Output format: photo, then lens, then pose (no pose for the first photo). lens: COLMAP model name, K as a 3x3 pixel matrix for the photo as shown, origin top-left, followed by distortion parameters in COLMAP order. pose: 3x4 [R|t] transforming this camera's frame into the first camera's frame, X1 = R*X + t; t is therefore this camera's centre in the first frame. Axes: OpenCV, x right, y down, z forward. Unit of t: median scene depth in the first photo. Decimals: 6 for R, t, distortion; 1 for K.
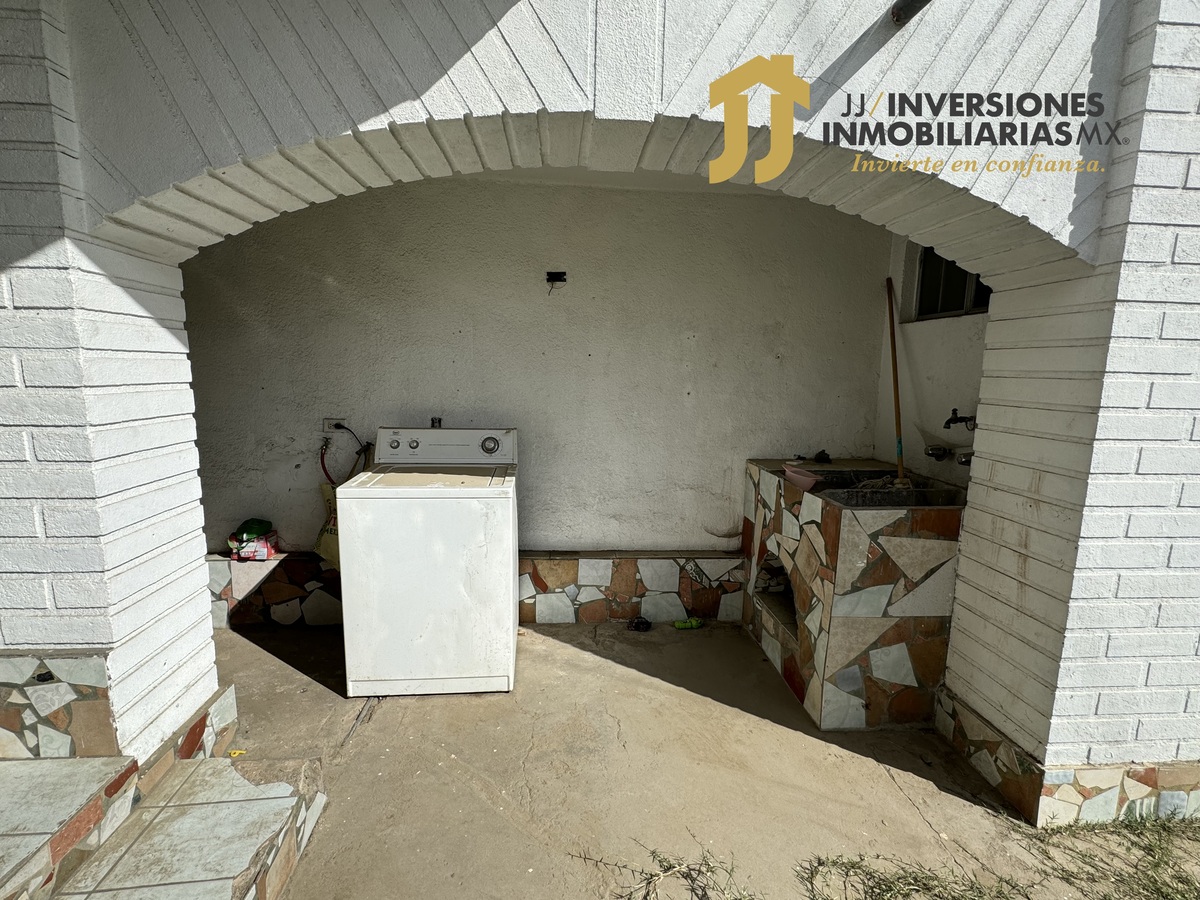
lens RADIAL K [[547.5, 0, 600.0], [0, 547.5, 450.0], [0, 0, 1]] dist [0.000044, 0.000182]
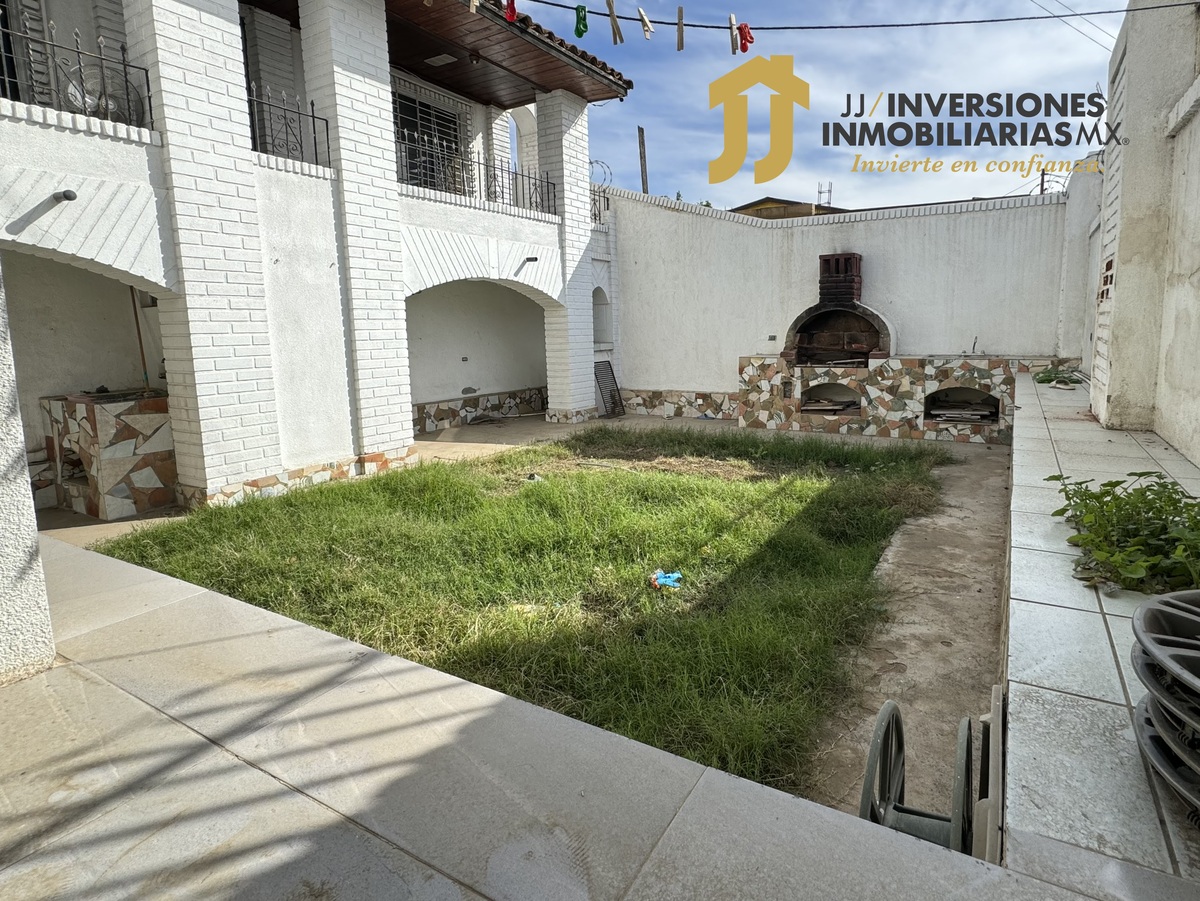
lens RADIAL K [[553.7, 0, 576.6], [0, 553.7, 395.0], [0, 0, 1]] dist [-0.000224, 0.000086]
pose [[0.553037, -0.136022, 0.821978, -0.235944], [0.153141, 0.986370, 0.060191, 0.210591], [-0.818961, 0.092591, 0.566330, -1.544256]]
